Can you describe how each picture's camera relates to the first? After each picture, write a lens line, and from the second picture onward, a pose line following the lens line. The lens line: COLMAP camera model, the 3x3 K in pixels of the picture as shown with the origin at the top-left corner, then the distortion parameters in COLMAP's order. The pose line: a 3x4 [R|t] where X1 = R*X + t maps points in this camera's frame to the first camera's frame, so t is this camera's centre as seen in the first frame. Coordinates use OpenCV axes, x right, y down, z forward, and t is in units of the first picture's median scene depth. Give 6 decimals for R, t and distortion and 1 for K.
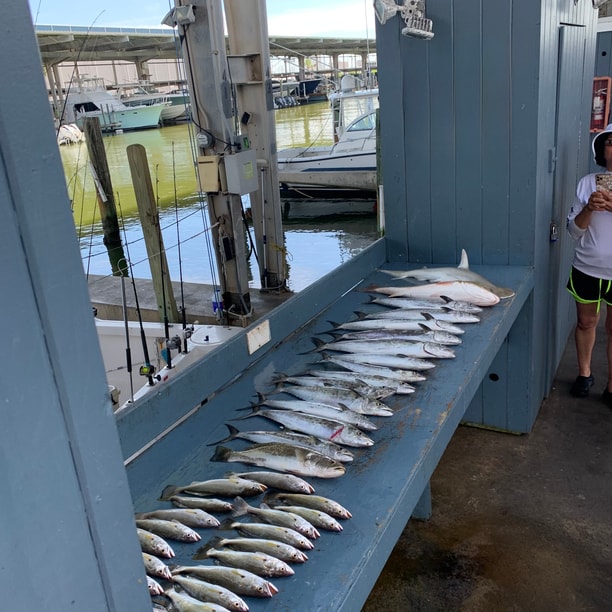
lens RADIAL K [[612.1, 0, 306.0], [0, 612.1, 306.0], [0, 0, 1]] dist [0.066618, -0.107475]
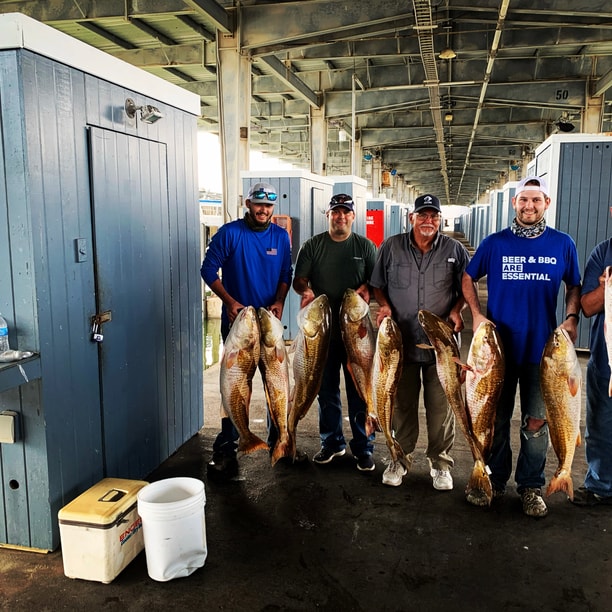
lens RADIAL K [[605.6, 0, 307.0], [0, 605.6, 306.5], [0, 0, 1]] dist [0.009262, -0.006895]
pose [[0.958917, 0.051511, 0.278970, 0.236607], [0.012109, 0.975048, -0.221662, 0.033377], [-0.283427, 0.215934, 0.934367, 0.005495]]
